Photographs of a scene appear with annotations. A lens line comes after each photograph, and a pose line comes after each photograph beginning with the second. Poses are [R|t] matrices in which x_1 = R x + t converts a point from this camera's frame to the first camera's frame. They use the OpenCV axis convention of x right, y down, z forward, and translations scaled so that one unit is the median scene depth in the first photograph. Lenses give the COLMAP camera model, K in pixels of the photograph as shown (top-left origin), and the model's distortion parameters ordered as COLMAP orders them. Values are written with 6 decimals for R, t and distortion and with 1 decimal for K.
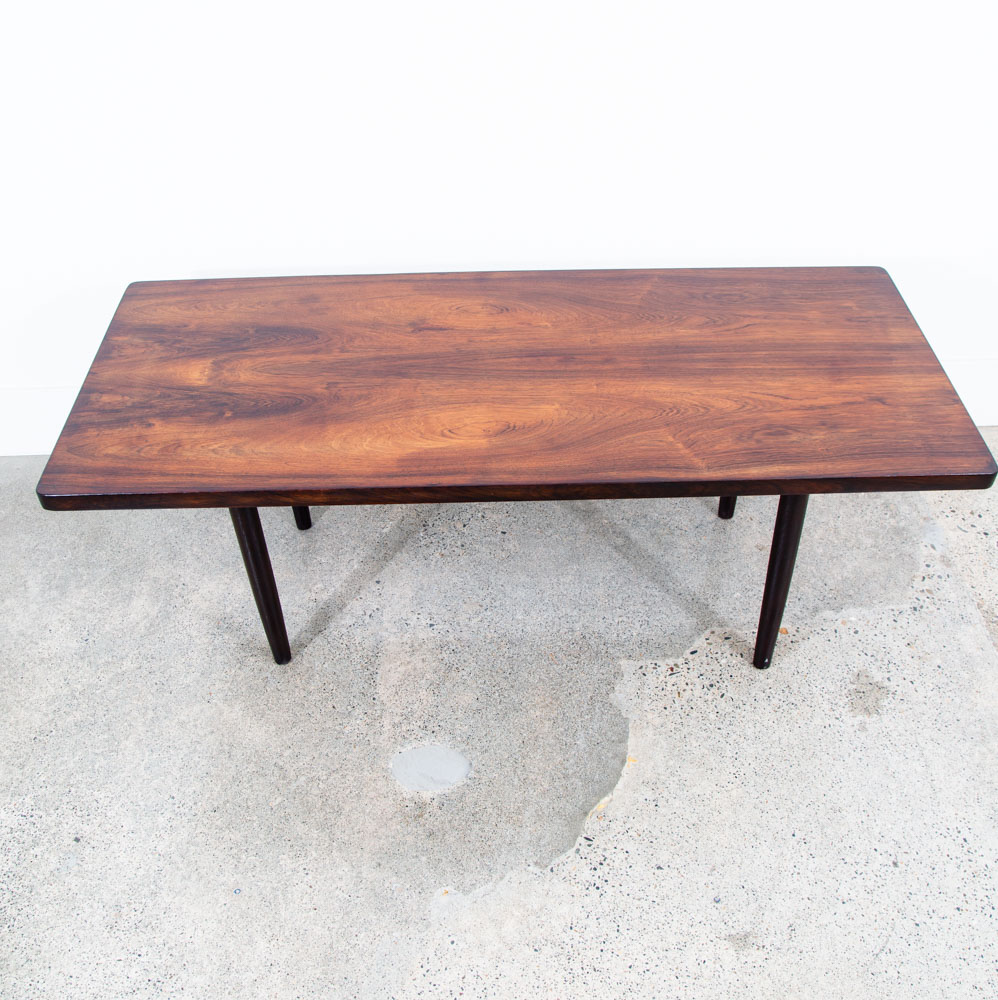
lens RADIAL K [[1051.7, 0, 490.0], [0, 1051.7, 471.5], [0, 0, 1]] dist [-0.107970, 0.000000]
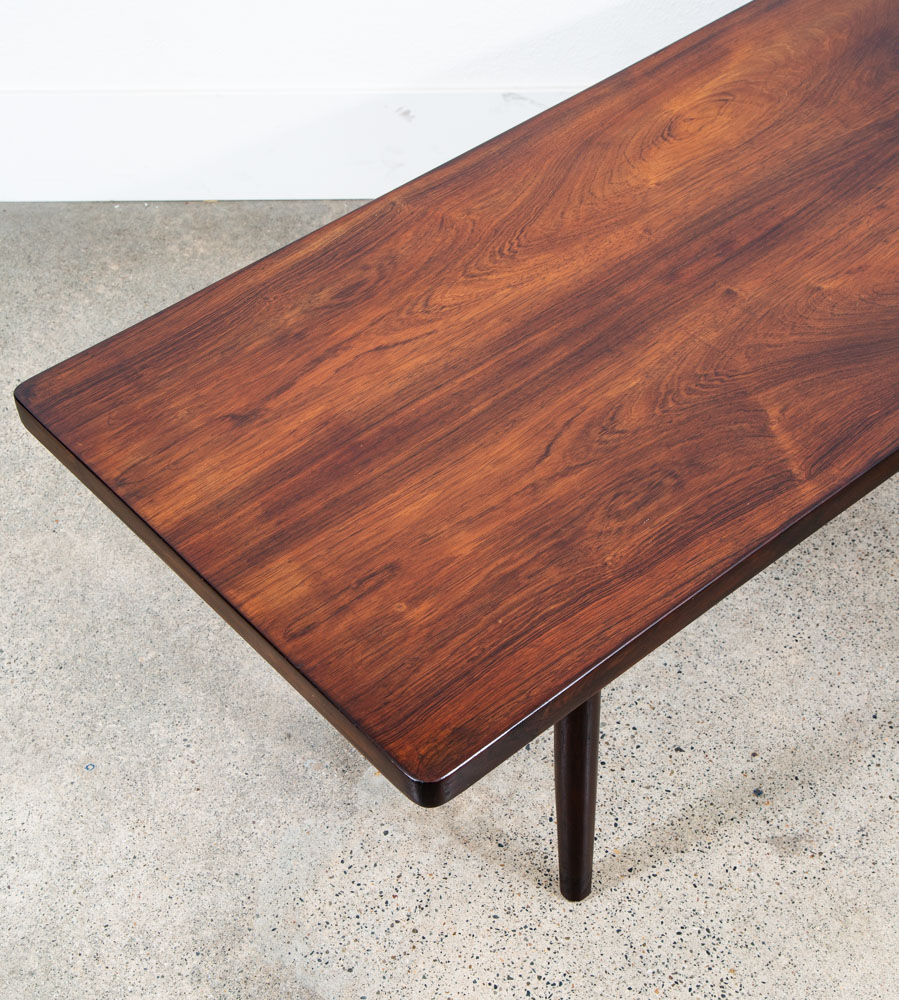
lens RADIAL K [[1659.5, 0, 450.4], [0, 1659.5, 549.7], [0, 0, 1]] dist [0.085307, 0.000000]
pose [[-0.769464, 0.492711, -0.406399, 0.656121], [-0.388170, 0.144537, 0.910183, -0.874920], [0.507197, 0.858105, 0.080039, 0.994798]]
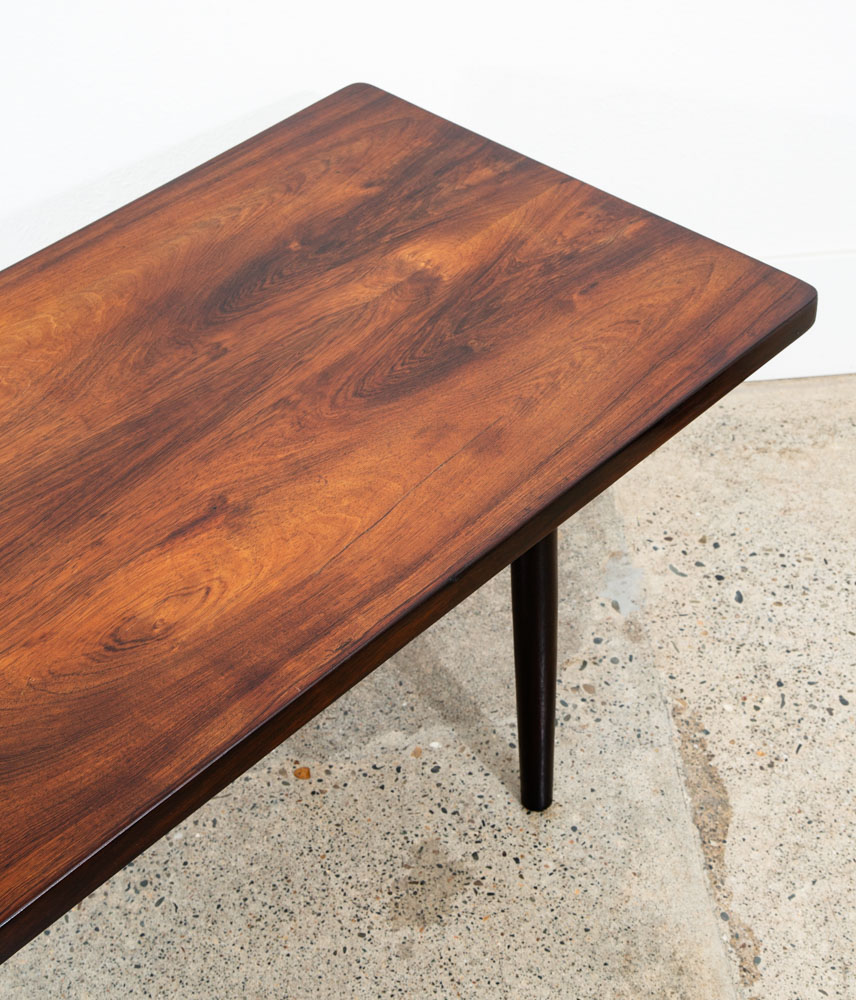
lens RADIAL K [[1874.2, 0, 430.9], [0, 1874.2, 453.8], [0, 0, 1]] dist [0.163828, 0.000000]
pose [[-0.702440, 0.491321, -0.514957, 0.291373], [-0.436366, 0.274295, 0.856941, -0.927970], [0.562283, 0.826660, 0.021720, 1.060704]]
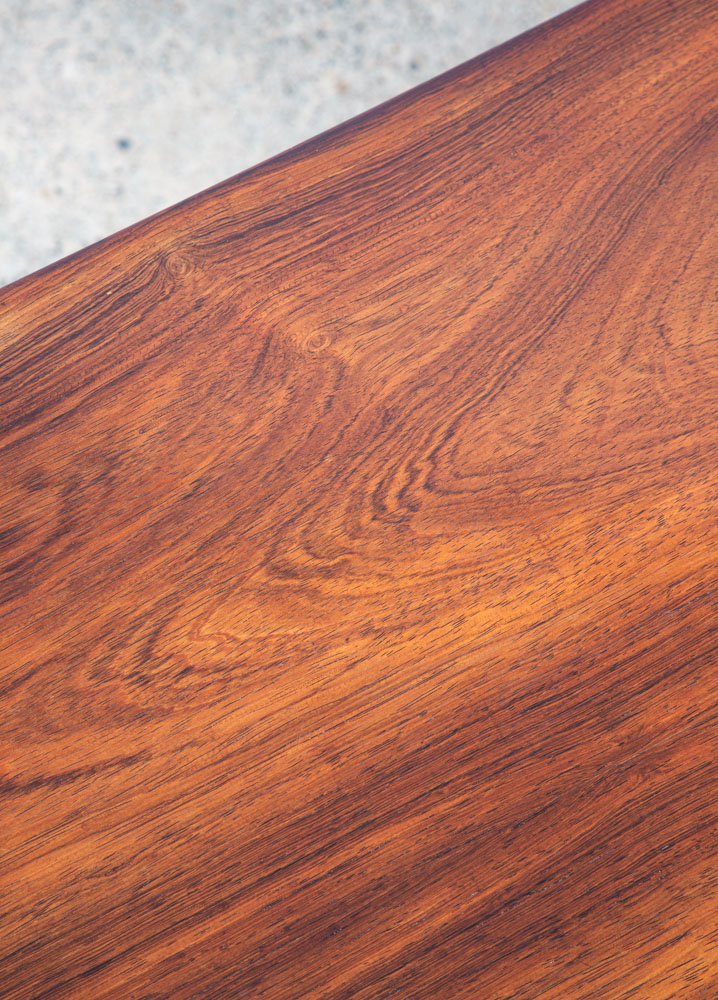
lens RADIAL K [[2545.5, 0, 360.7], [0, 2545.5, 500.3], [0, 0, 1]] dist [0.379829, 0.000000]
pose [[-0.885189, 0.442487, -0.143687, 0.253517], [-0.268525, -0.233728, 0.934487, -0.582140], [0.379914, 0.865781, 0.325712, 0.754060]]
